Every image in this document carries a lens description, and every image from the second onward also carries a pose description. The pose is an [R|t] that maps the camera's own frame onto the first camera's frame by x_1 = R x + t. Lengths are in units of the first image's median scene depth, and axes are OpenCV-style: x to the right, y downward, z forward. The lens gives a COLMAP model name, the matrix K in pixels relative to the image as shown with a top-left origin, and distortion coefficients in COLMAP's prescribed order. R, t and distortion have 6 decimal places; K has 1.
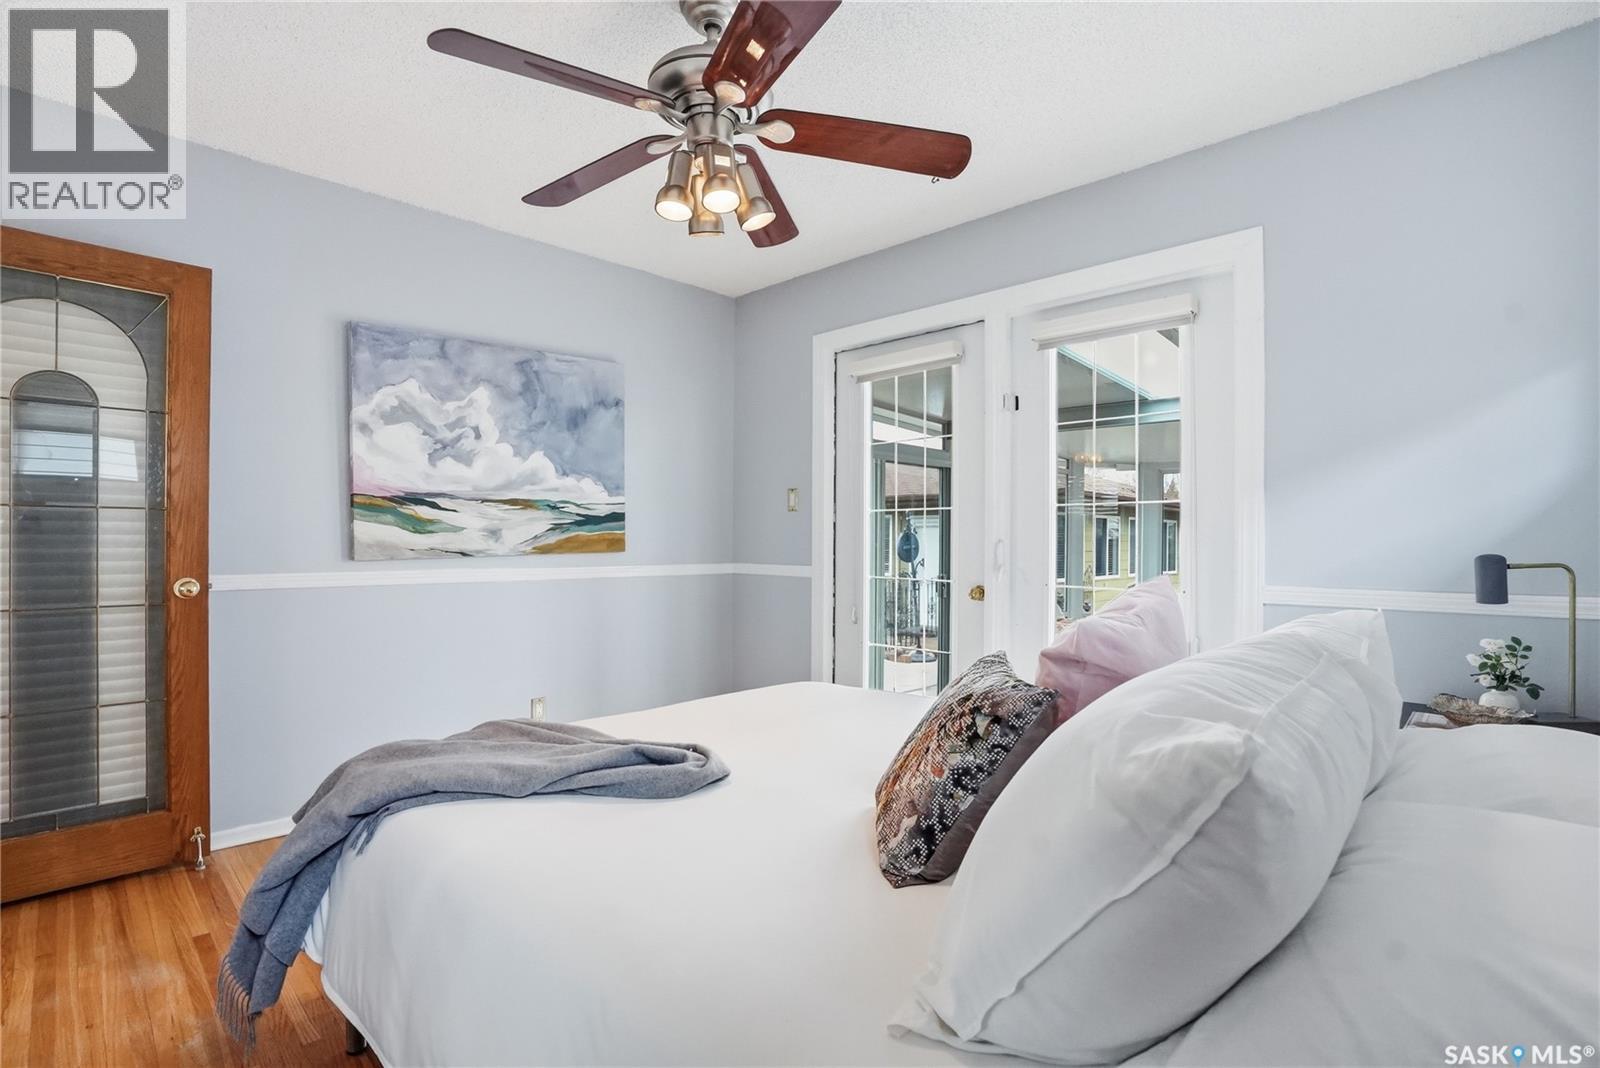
lens RADIAL K [[760.0, 0, 800.8], [0, 760.0, 528.9], [0, 0, 1]] dist [-0.067536, 0.027056]
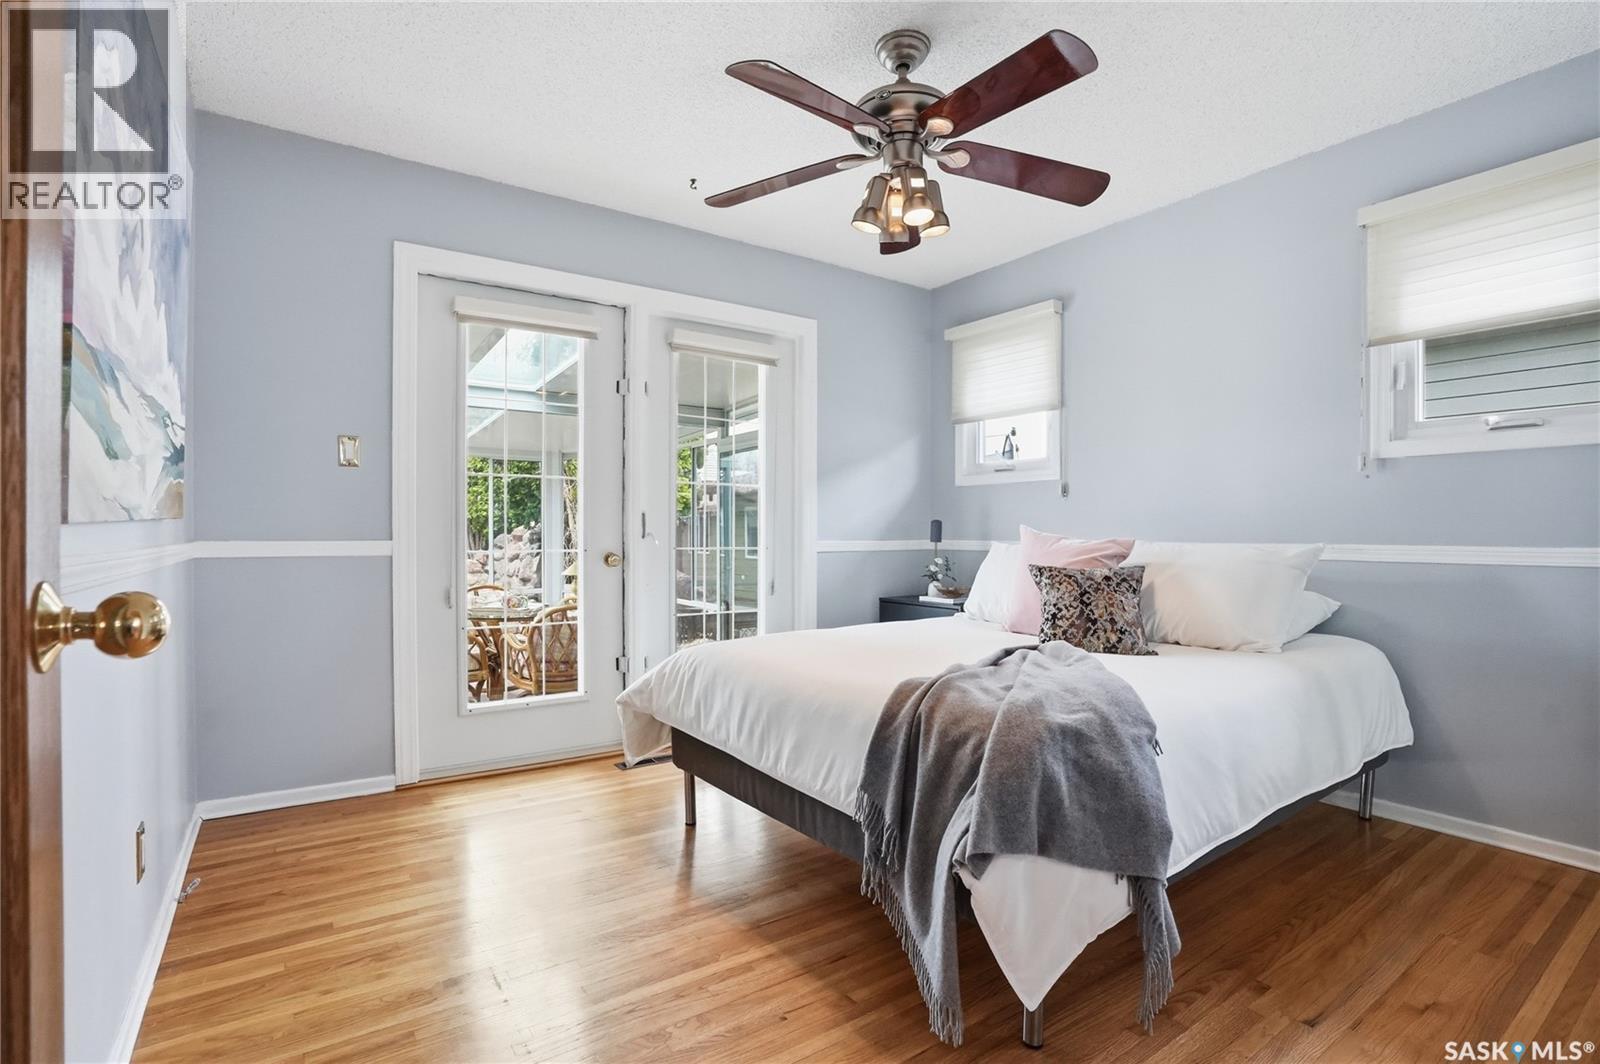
lens RADIAL K [[760.0, 0, 800.8], [0, 760.0, 526.9], [0, 0, 1]] dist [-0.067536, 0.027056]
pose [[0.176909, 0.001763, 0.984226, -1.015394], [-0.013400, 0.999910, 0.000618, 0.043979], [-0.984136, -0.013298, 0.176917, 0.735108]]
